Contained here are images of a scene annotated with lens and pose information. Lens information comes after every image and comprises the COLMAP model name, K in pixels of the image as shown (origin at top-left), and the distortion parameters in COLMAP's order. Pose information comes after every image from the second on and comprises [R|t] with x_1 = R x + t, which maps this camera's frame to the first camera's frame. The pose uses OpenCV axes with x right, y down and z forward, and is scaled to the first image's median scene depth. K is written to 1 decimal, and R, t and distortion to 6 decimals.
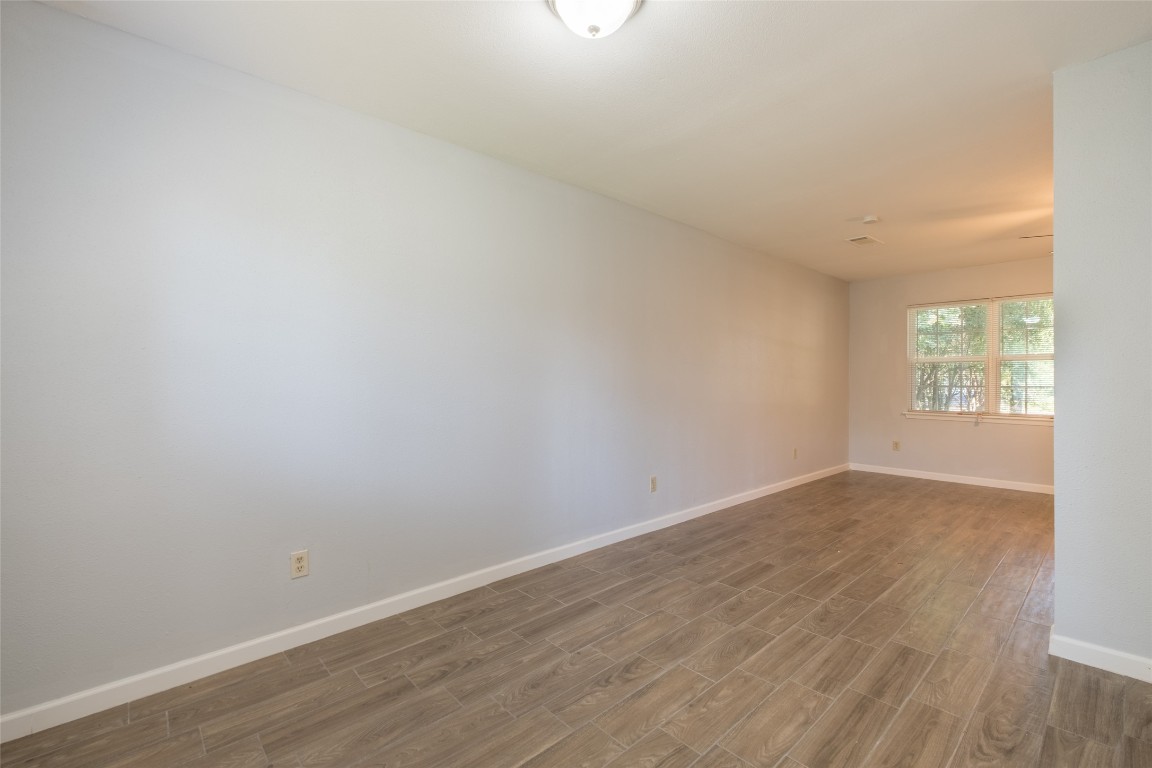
lens RADIAL K [[499.5, 0, 579.0], [0, 499.5, 381.7], [0, 0, 1]] dist [-0.003796, -0.001103]
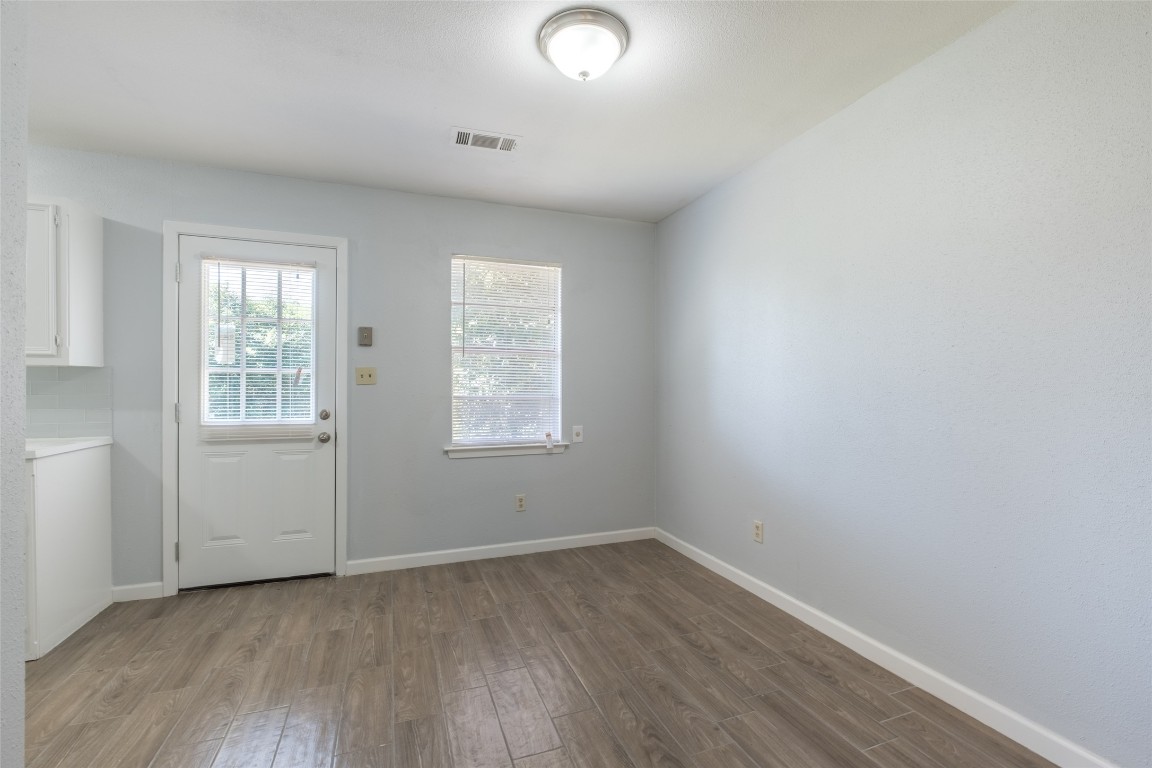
lens RADIAL K [[499.5, 0, 576.2], [0, 499.5, 388.2], [0, 0, 1]] dist [-0.003796, -0.001103]
pose [[-0.374836, 0.008323, -0.927054, 0.831383], [-0.000883, 0.999956, 0.009335, -0.011904], [0.927091, 0.004318, -0.374812, 1.099612]]
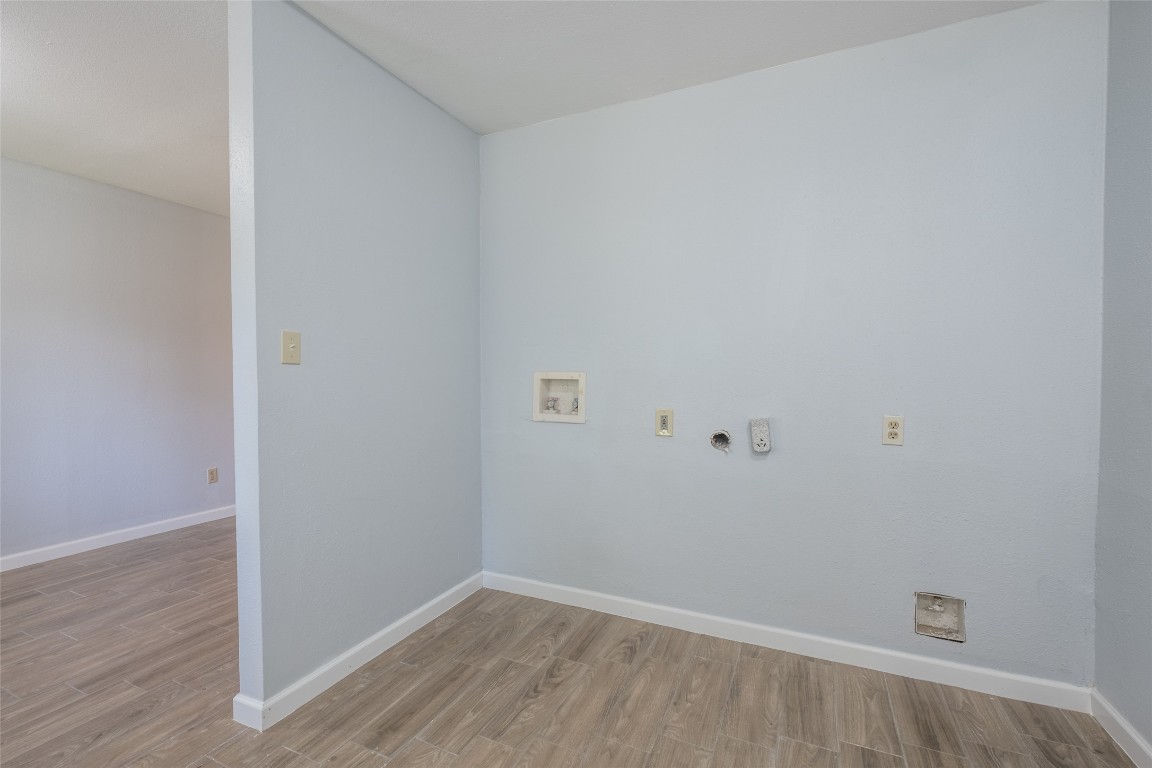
lens RADIAL K [[499.5, 0, 577.3], [0, 499.5, 386.6], [0, 0, 1]] dist [-0.003796, -0.001103]
pose [[0.920370, -0.007362, 0.390980, 0.809100], [-0.001325, 0.999758, 0.021946, -0.004879], [-0.391047, -0.020716, 0.920138, -0.440777]]
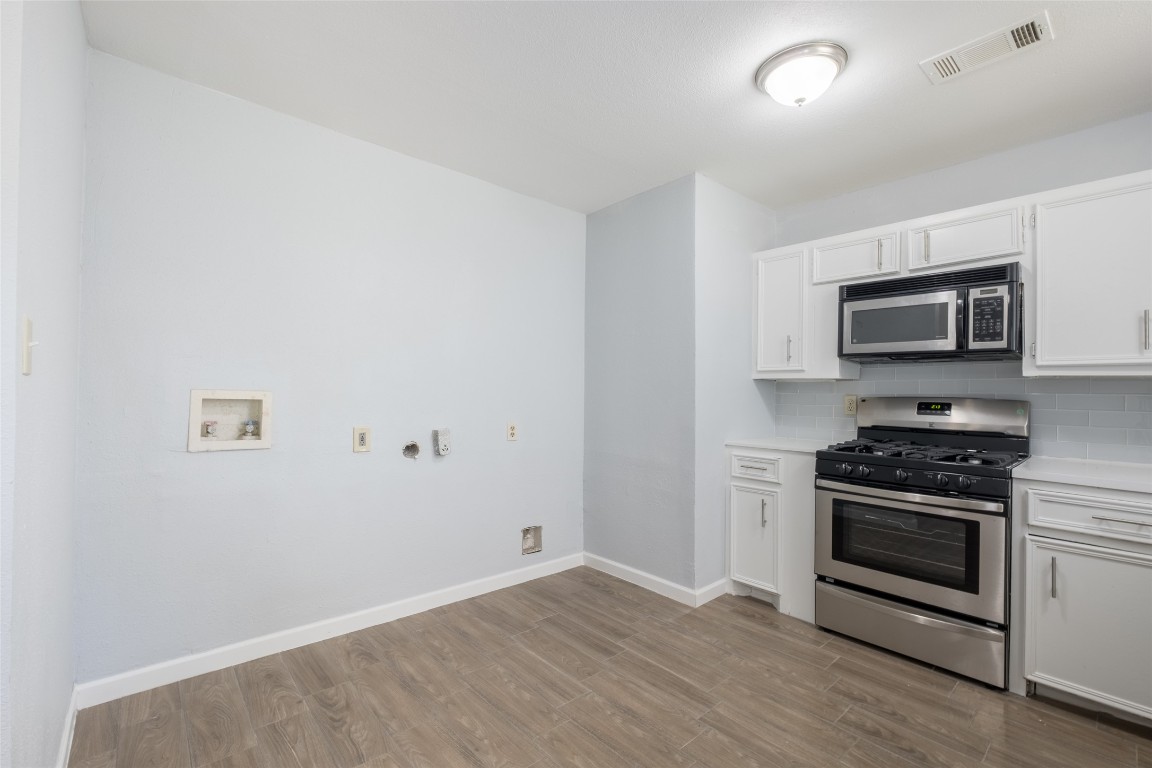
lens RADIAL K [[499.5, 0, 576.1], [0, 499.5, 385.1], [0, 0, 1]] dist [-0.003796, -0.001103]
pose [[0.017730, 0.025579, 0.999516, 0.218906], [-0.010734, 0.999620, -0.025391, -0.007061], [-0.999785, -0.010278, 0.017998, -0.032595]]
